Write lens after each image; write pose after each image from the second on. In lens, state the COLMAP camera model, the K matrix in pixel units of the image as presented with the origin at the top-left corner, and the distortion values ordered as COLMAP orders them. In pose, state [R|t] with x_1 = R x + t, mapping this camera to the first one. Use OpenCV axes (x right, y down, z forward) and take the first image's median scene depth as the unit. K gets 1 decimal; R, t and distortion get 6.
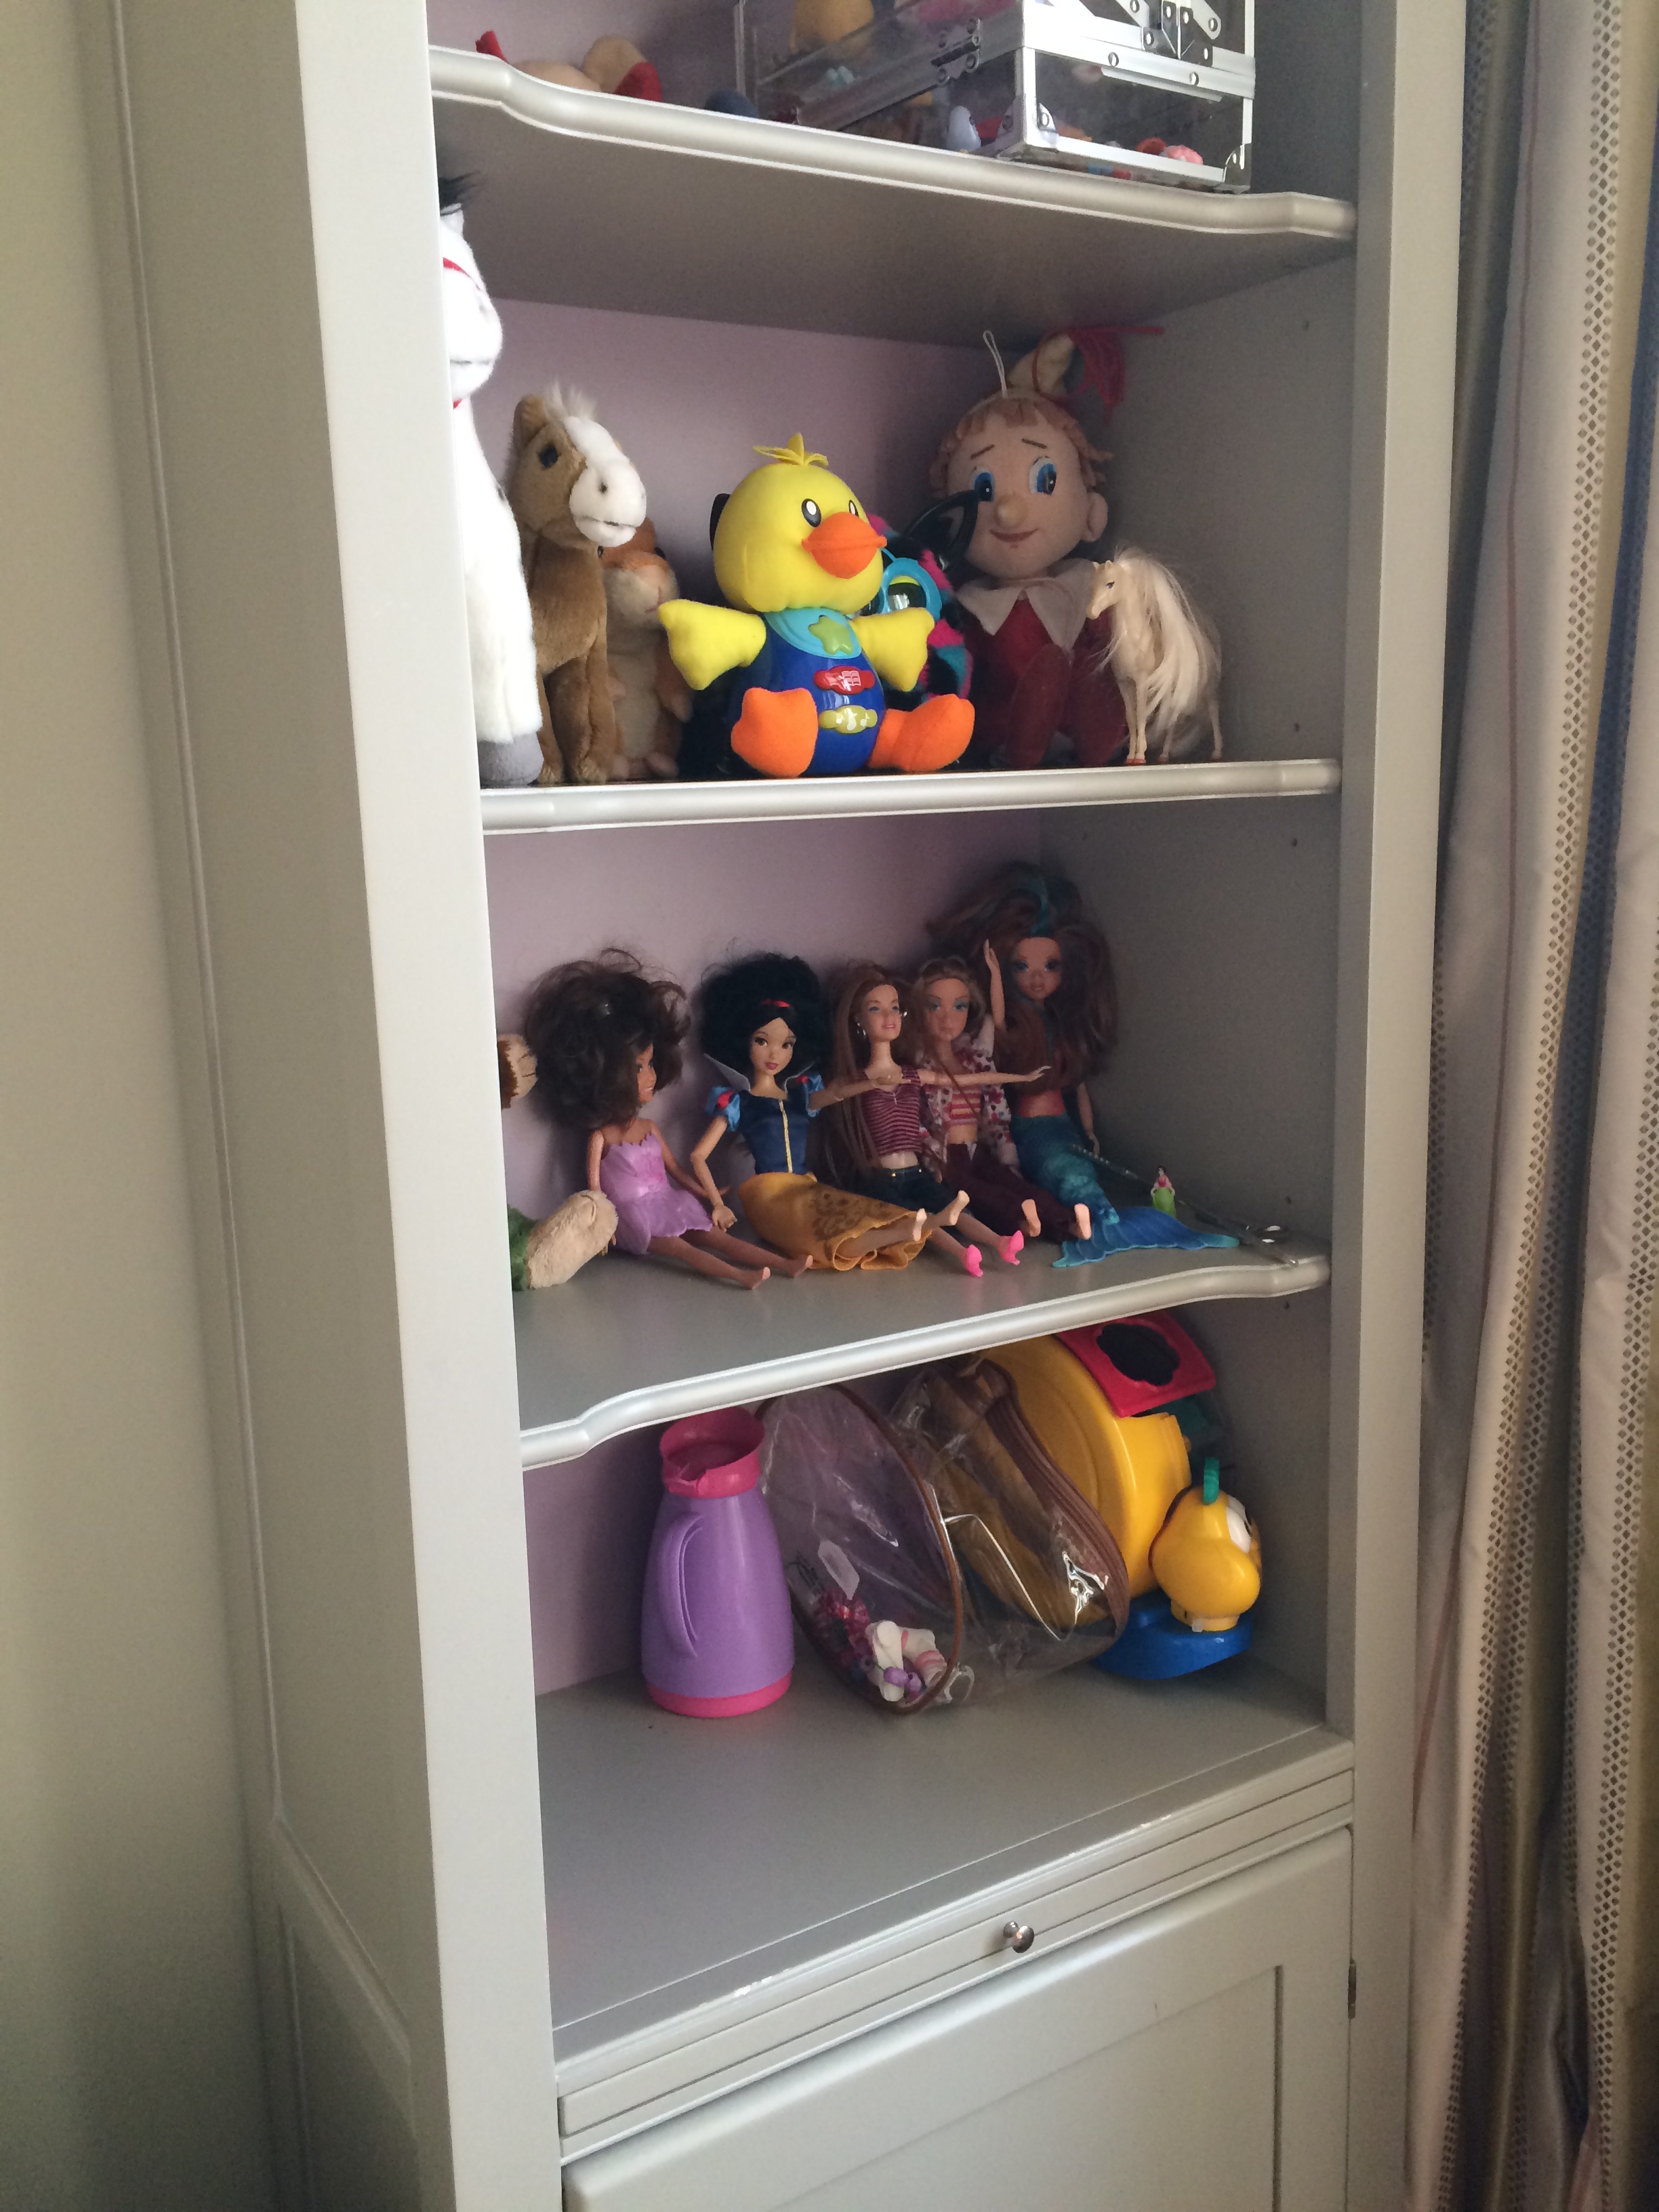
lens RADIAL K [[1879.2, 0, 818.8], [0, 1879.2, 1098.3], [0, 0, 1]] dist [0.104693, -0.132548]
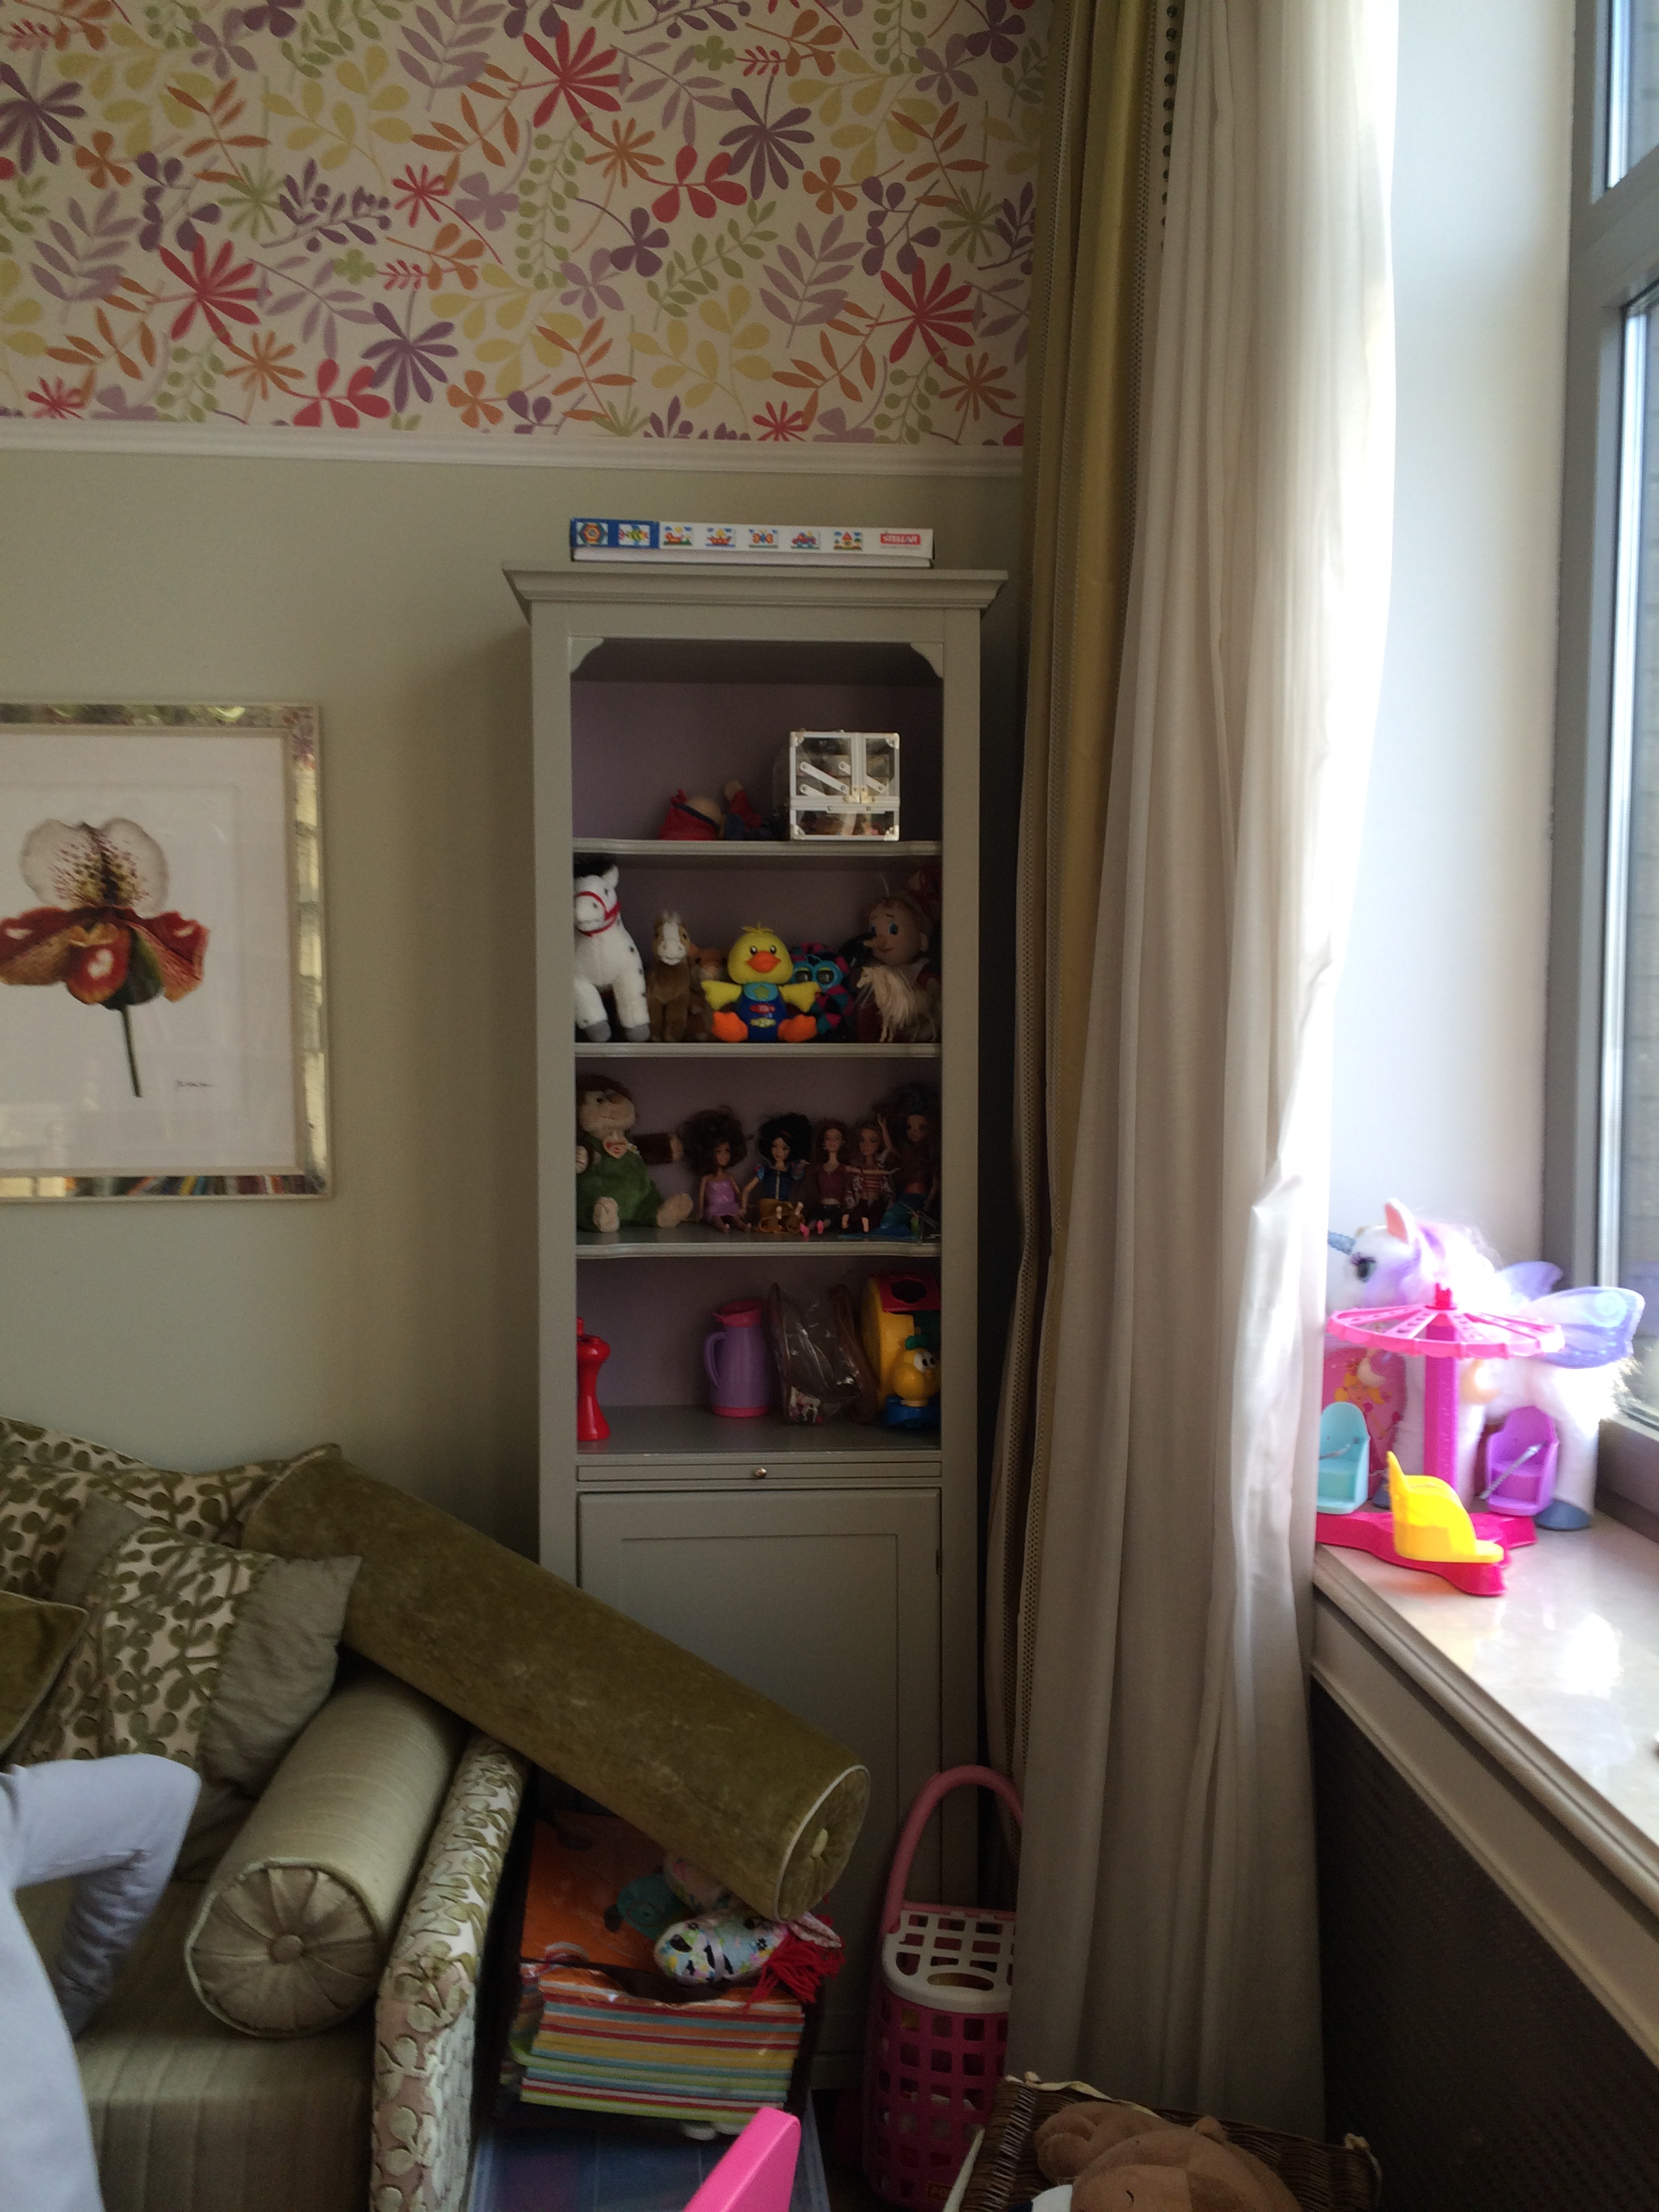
lens RADIAL K [[1879.2, 0, 838.6], [0, 1879.2, 1116.7], [0, 0, 1]] dist [0.104693, -0.132548]
pose [[0.879782, 0.053770, -0.472326, 1.261813], [-0.113186, 0.988702, -0.098274, 0.171218], [0.461705, 0.139920, 0.875928, -1.186347]]
